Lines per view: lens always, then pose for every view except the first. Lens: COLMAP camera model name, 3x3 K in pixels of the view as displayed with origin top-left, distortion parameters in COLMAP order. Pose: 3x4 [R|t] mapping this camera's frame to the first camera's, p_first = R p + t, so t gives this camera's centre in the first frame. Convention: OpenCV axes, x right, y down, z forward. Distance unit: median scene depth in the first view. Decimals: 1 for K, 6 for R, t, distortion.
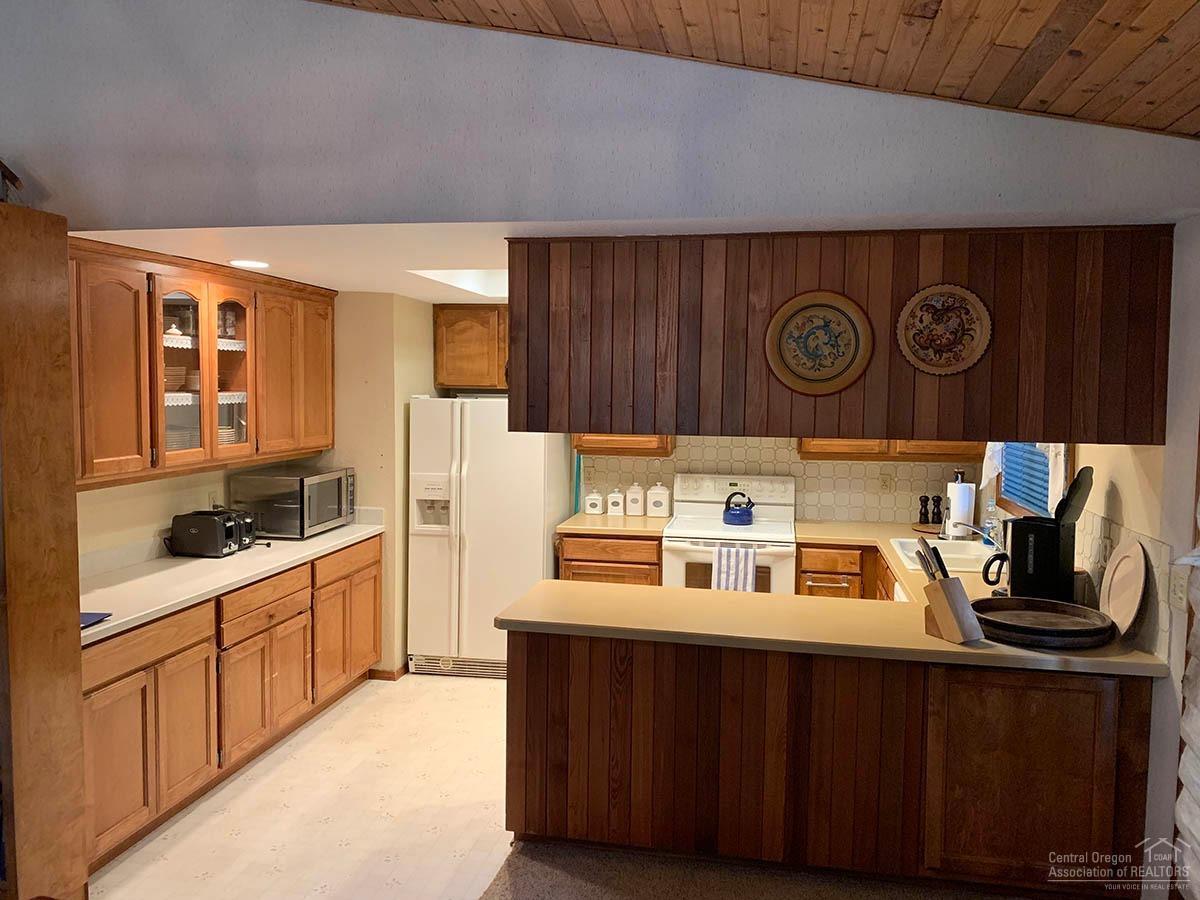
lens RADIAL K [[915.1, 0, 599.8], [0, 915.1, 443.2], [0, 0, 1]] dist [0.010755, -0.006936]
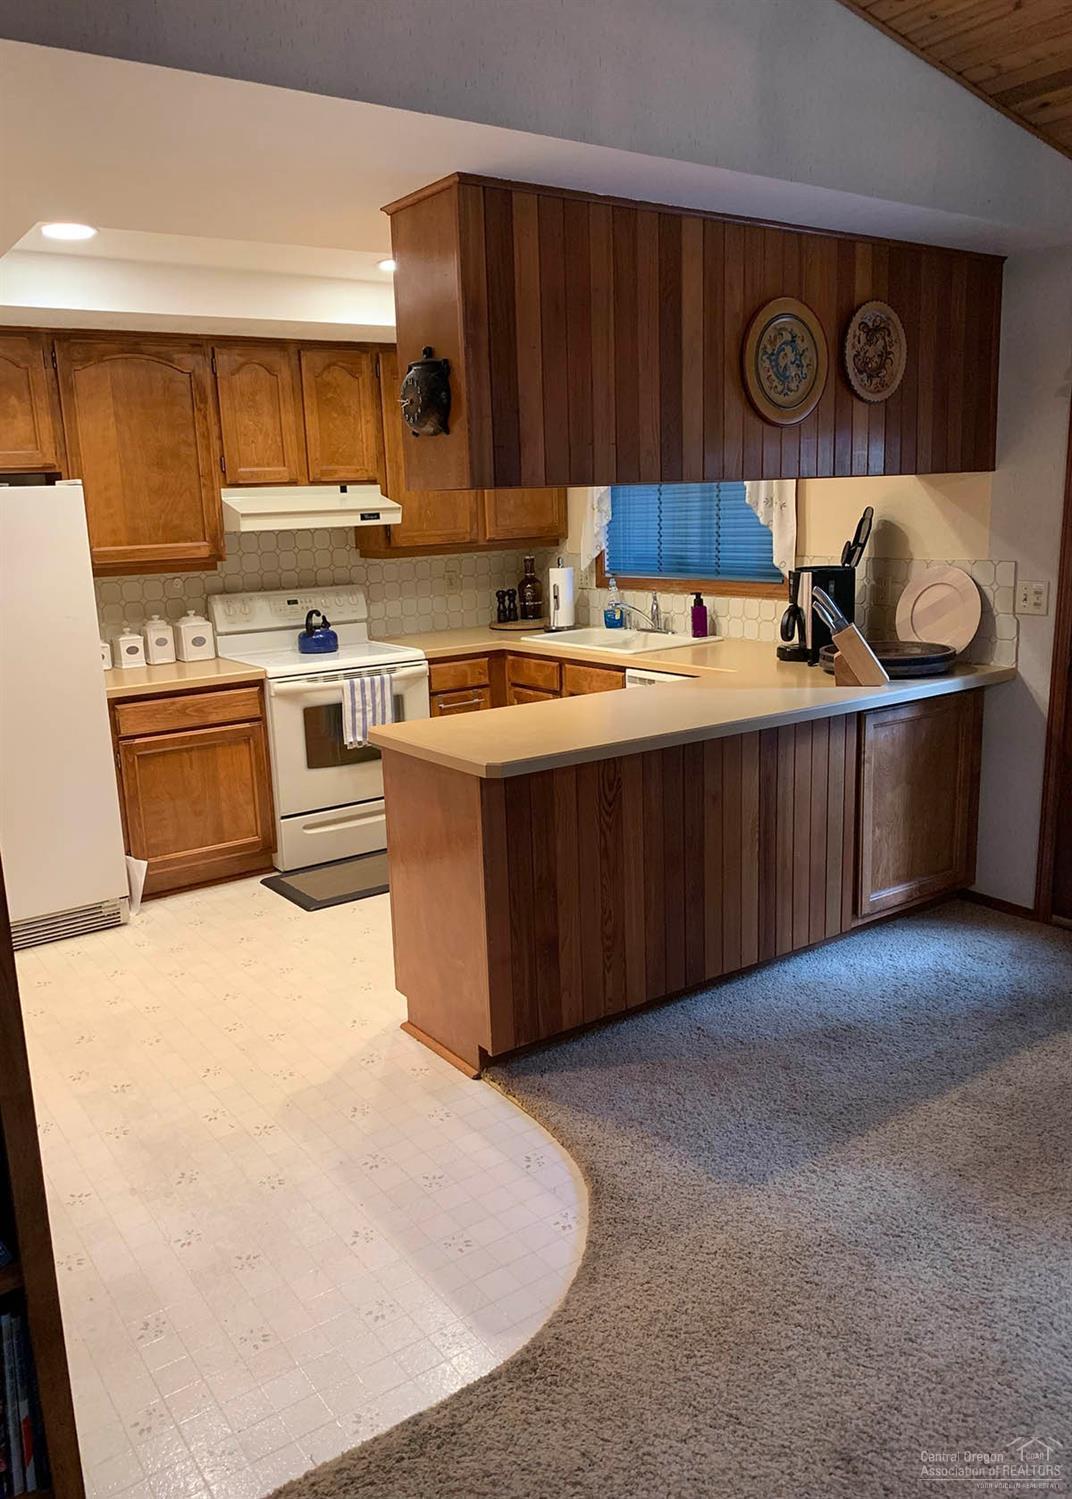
lens RADIAL K [[1140.4, 0, 535.5], [0, 1140.4, 753.9], [0, 0, 1]] dist [0.010895, -0.012139]
pose [[0.686525, -0.190799, 0.701626, -0.432766], [0.091917, 0.979989, 0.176558, 0.022936], [-0.721273, -0.056720, 0.690325, 0.242381]]
